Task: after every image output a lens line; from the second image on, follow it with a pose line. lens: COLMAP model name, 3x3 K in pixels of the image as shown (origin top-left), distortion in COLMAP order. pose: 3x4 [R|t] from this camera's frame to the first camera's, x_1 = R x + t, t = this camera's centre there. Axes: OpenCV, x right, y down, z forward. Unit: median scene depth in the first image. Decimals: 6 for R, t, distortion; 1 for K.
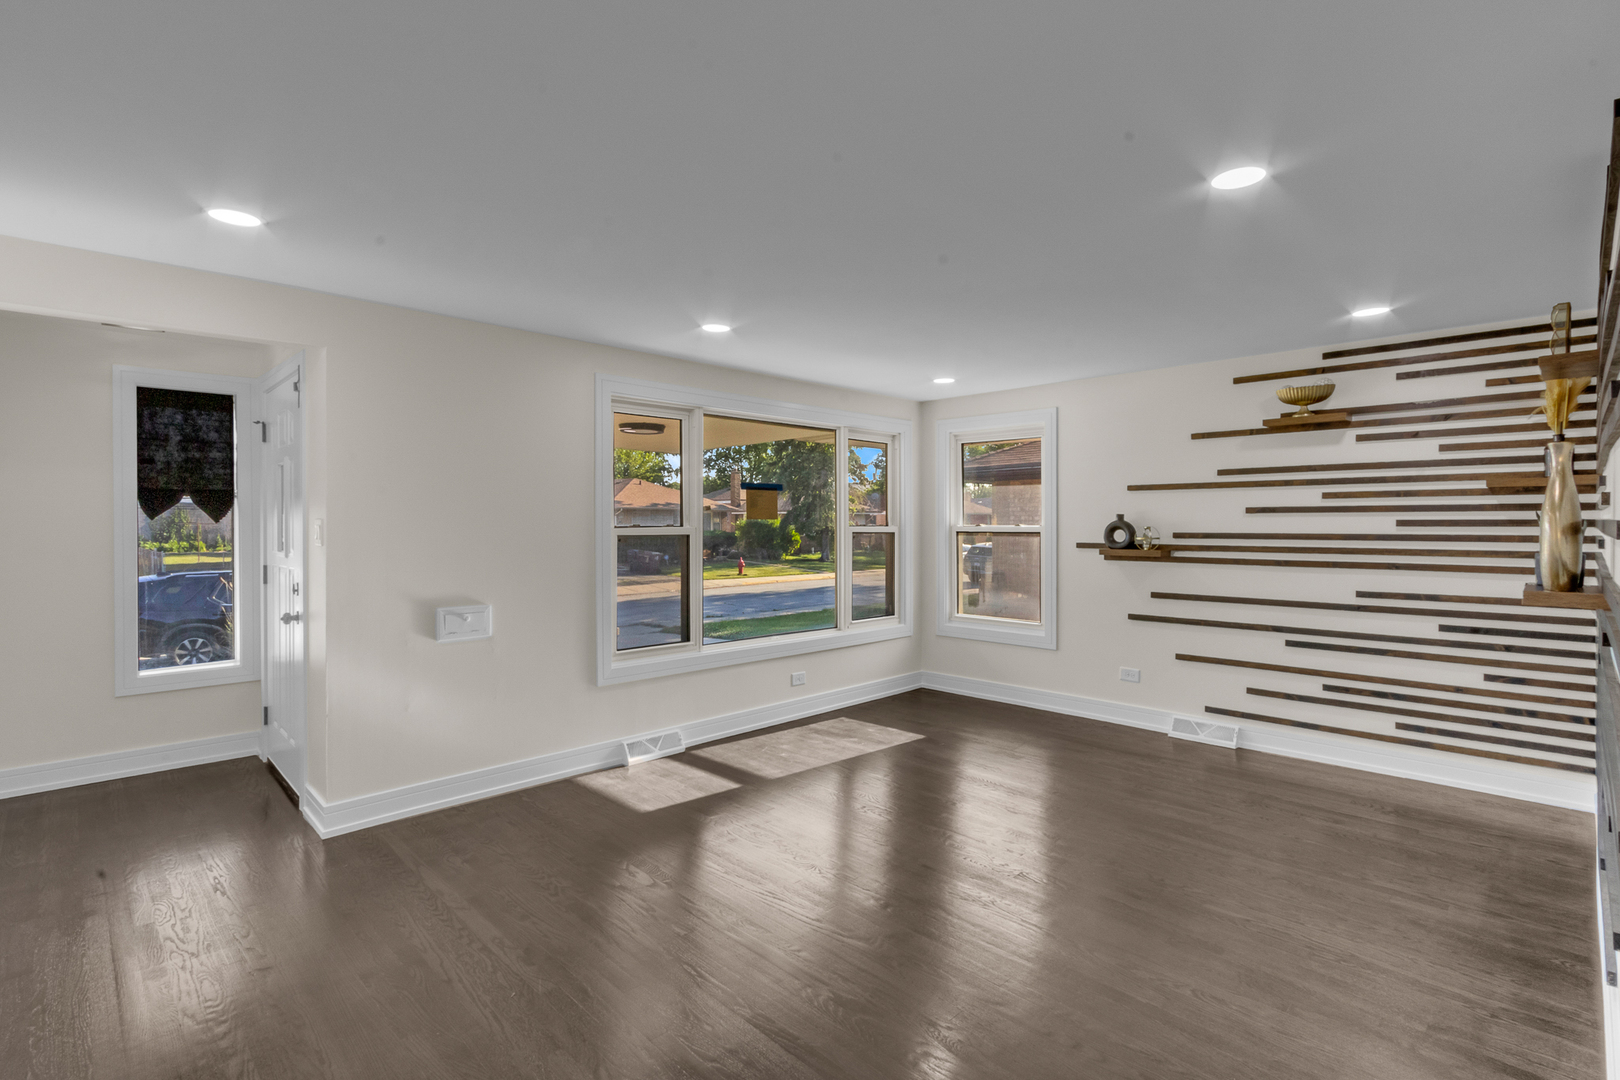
lens RADIAL K [[760.5, 0, 810.3], [0, 760.5, 529.5], [0, 0, 1]] dist [0.000552, -0.000119]
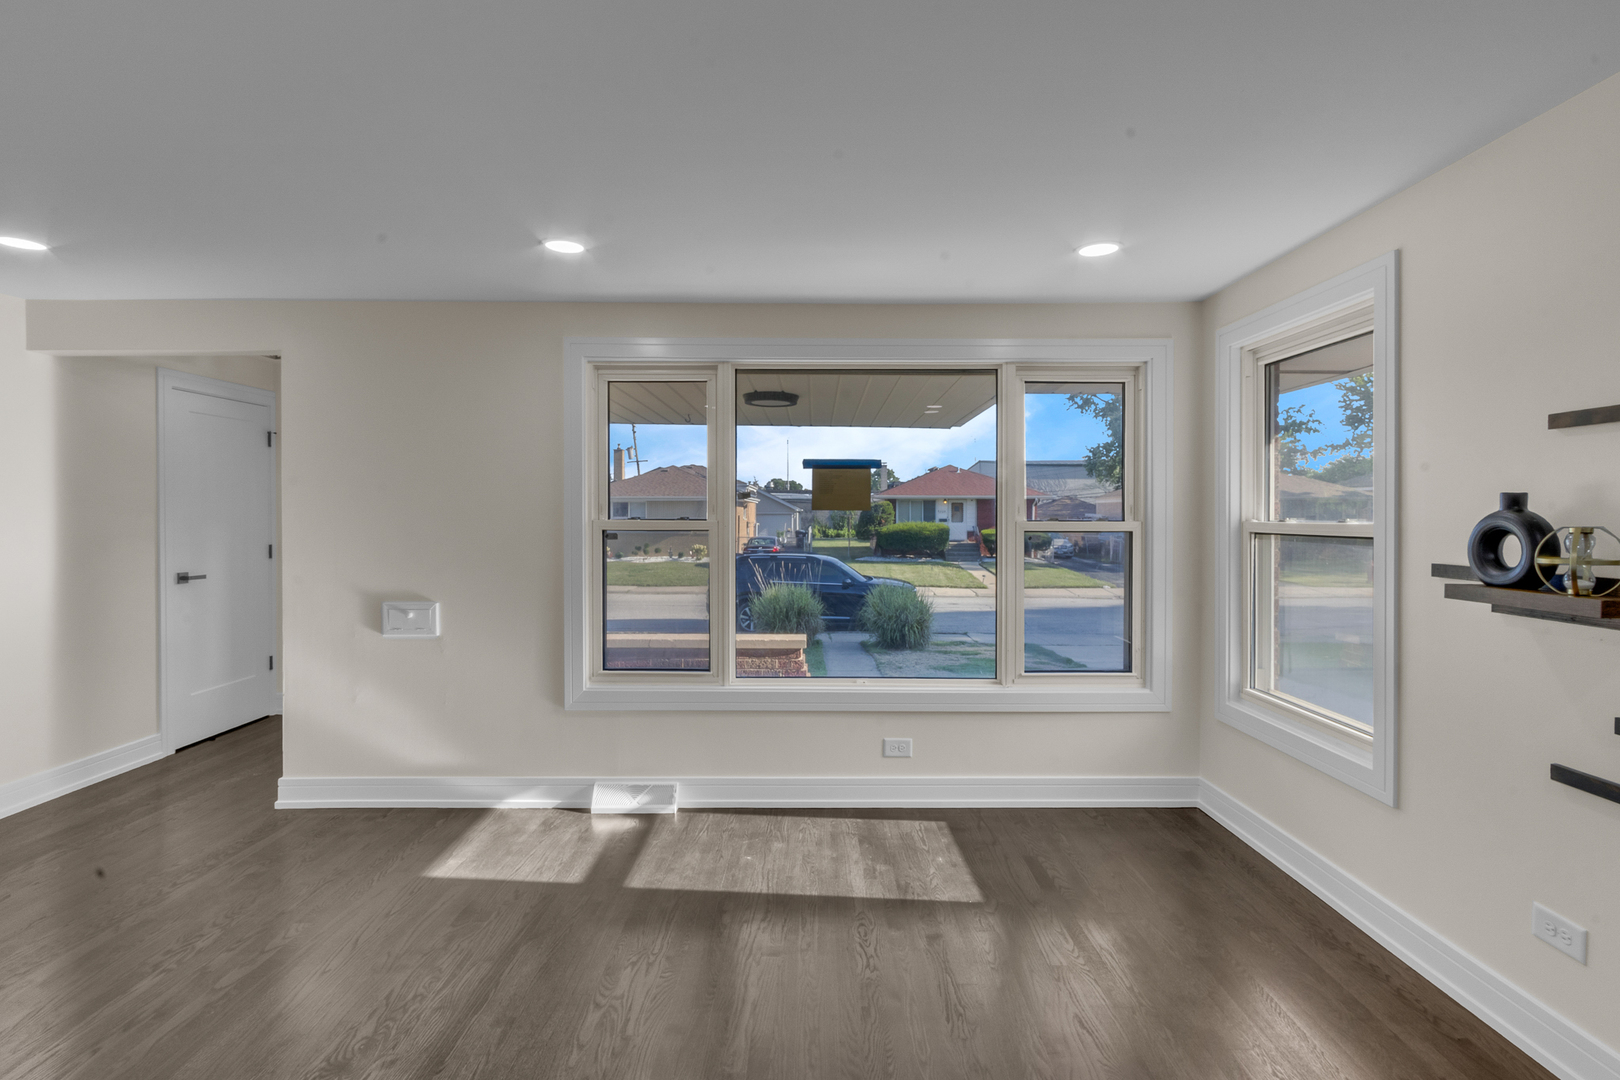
lens RADIAL K [[766.6, 0, 816.8], [0, 766.6, 522.4], [0, 0, 1]] dist [0.001374, 0.000150]
pose [[0.715121, 0.007958, -0.698956, 0.460764], [-0.007295, 0.999966, 0.003921, -0.005022], [0.698963, 0.002295, 0.715154, 0.530332]]
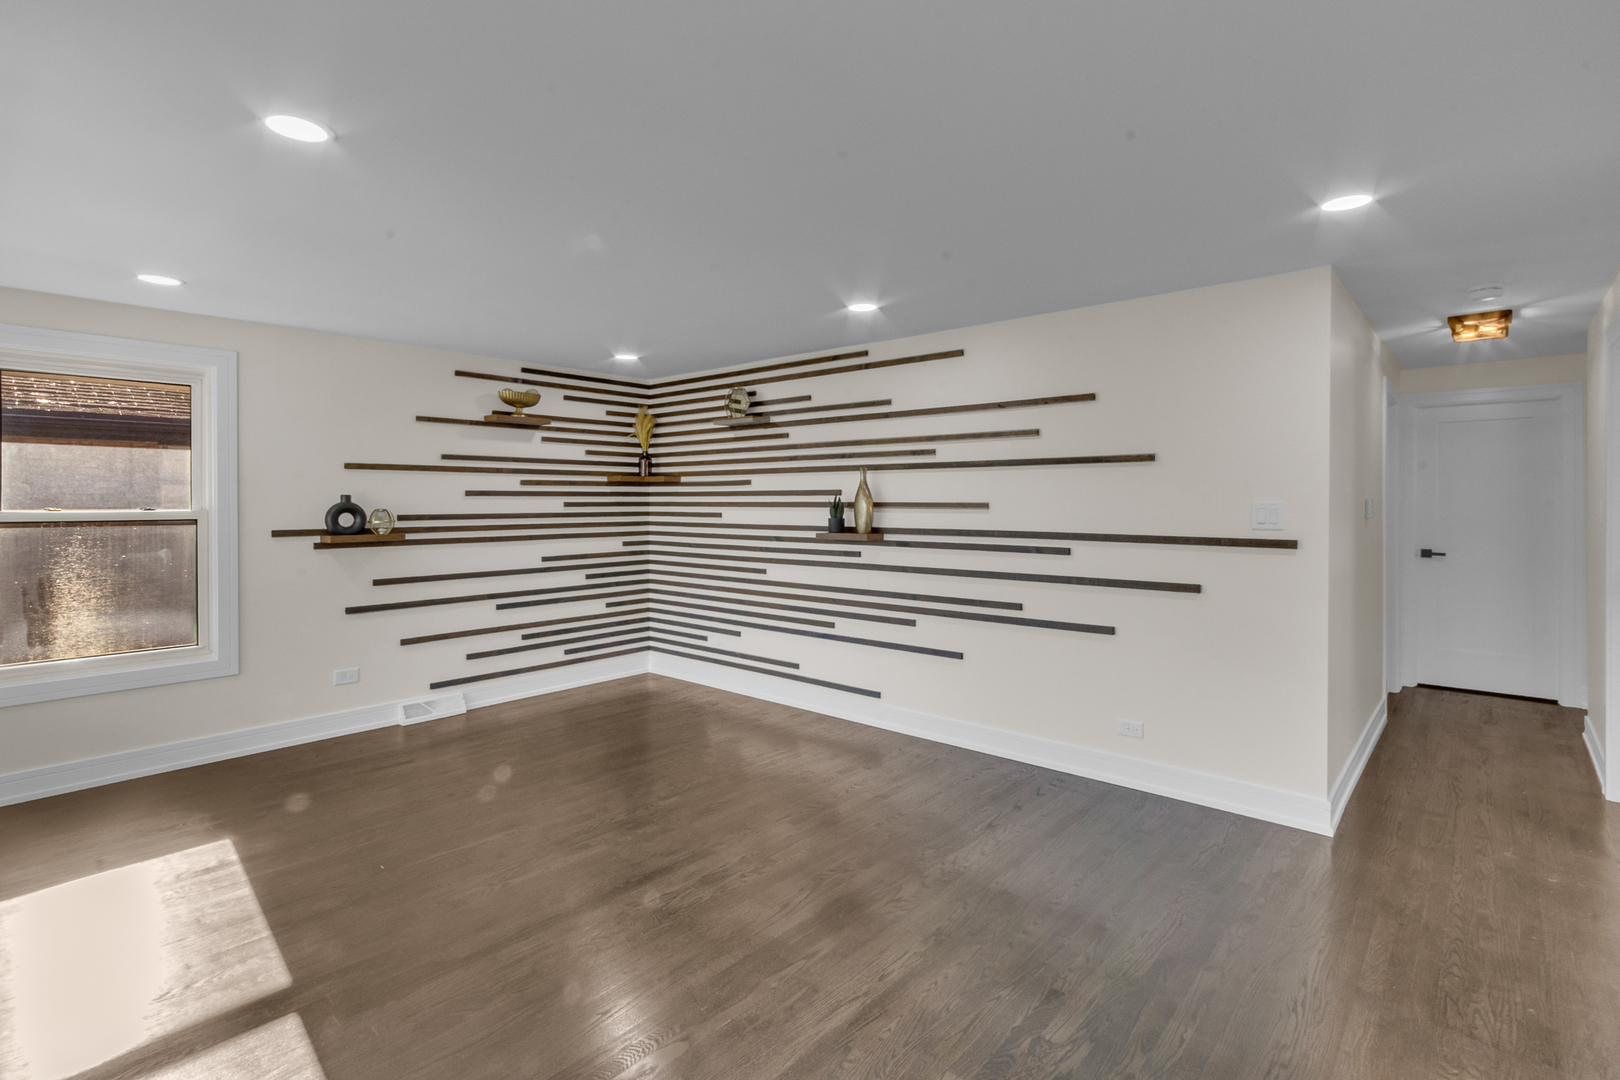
lens RADIAL K [[777.1, 0, 809.7], [0, 777.1, 503.4], [0, 0, 1]] dist [0.000491, -0.000098]
pose [[-0.066807, -0.002959, 0.997762, -0.567099], [0.009720, 0.999946, 0.003616, -0.009617], [-0.997719, 0.009939, -0.066775, 0.568205]]
